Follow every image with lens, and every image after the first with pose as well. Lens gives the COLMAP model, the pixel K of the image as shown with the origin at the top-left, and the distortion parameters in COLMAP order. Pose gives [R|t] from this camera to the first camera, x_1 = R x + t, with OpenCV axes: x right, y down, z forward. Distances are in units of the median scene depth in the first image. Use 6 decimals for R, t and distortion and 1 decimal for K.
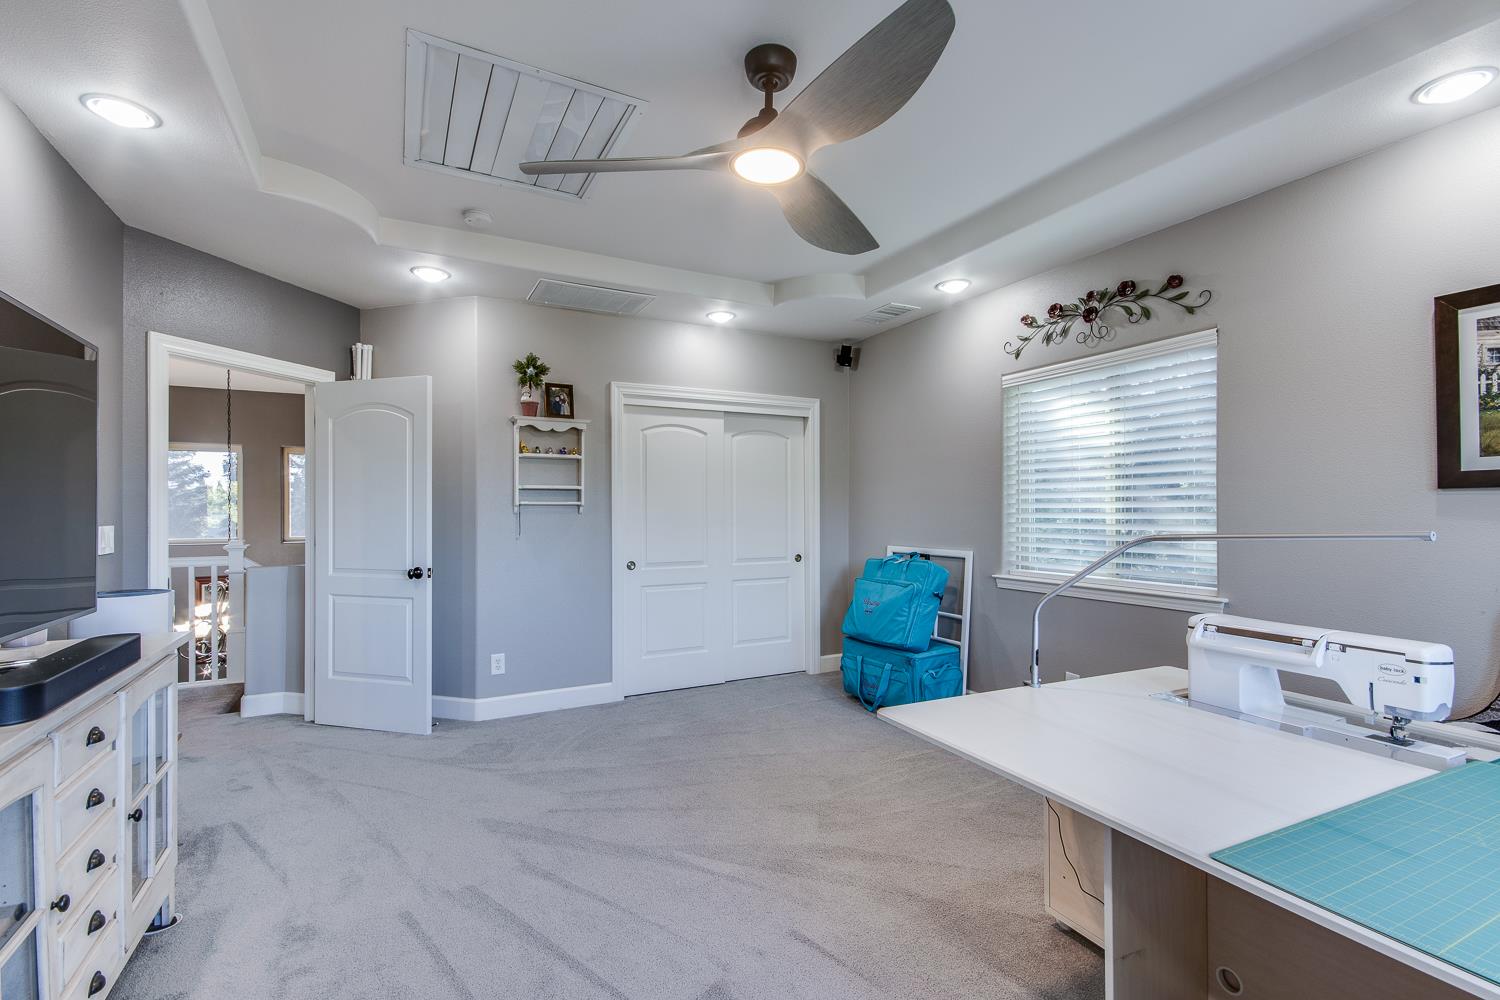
lens RADIAL K [[703.4, 0, 750.0], [0, 703.4, 503.8], [0, 0, 1]] dist [0.017816, -0.000467]
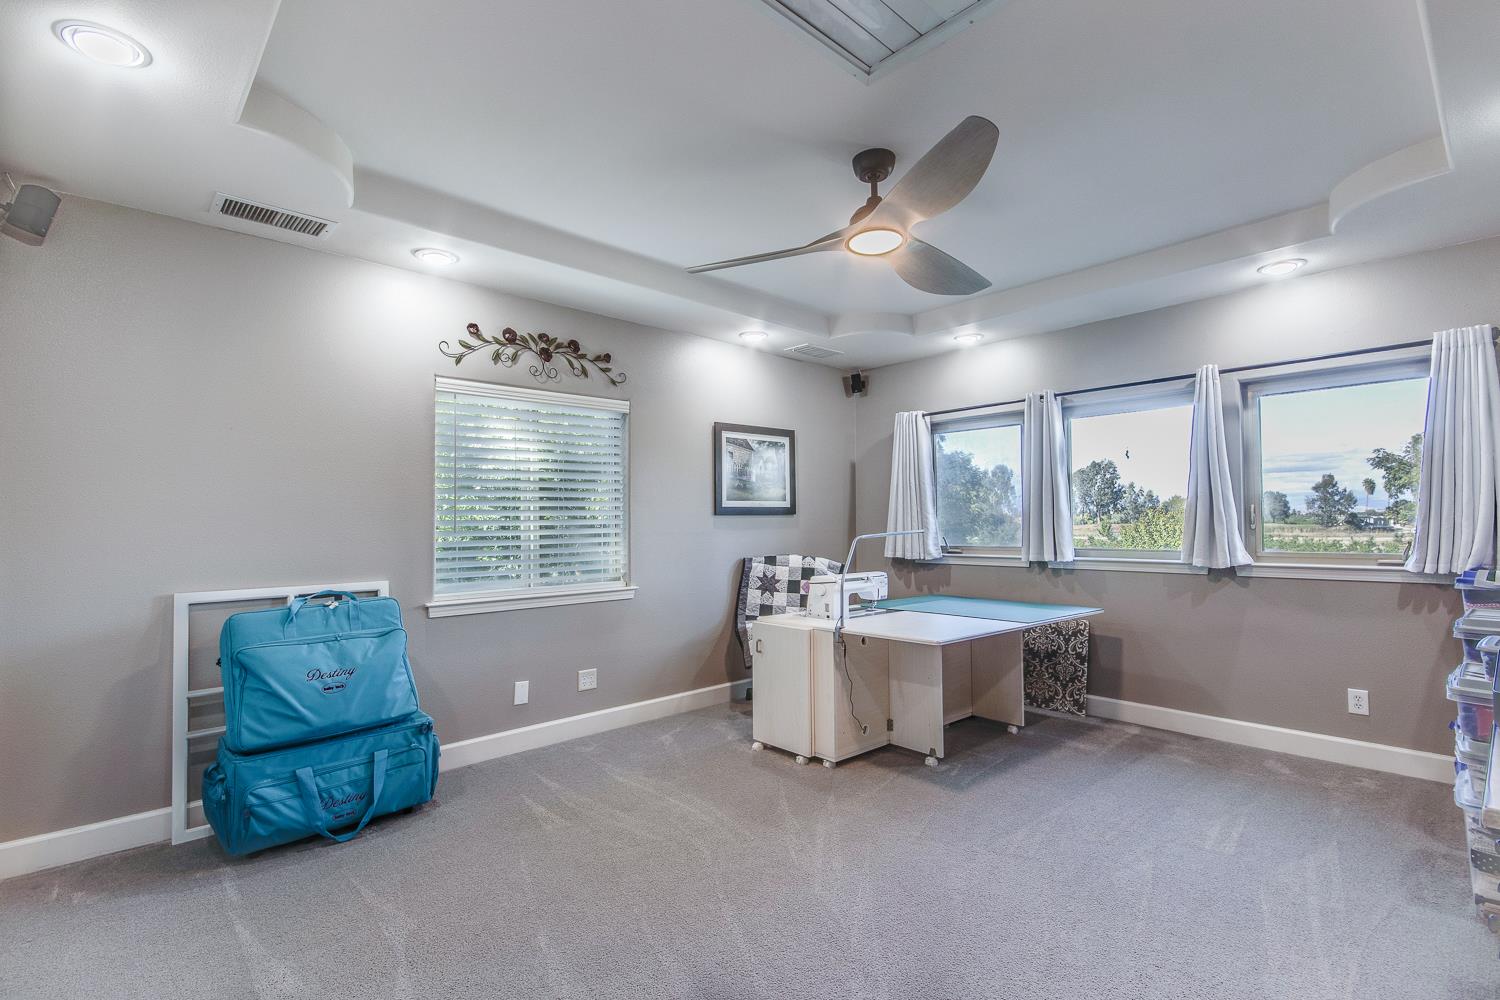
lens RADIAL K [[703.4, 0, 747.4], [0, 703.4, 511.5], [0, 0, 1]] dist [0.017816, -0.000467]
pose [[-0.278543, 0.021506, 0.960183, -0.683664], [0.001436, 0.999757, -0.021976, 0.008761], [-0.960423, -0.004742, -0.278506, 1.003198]]
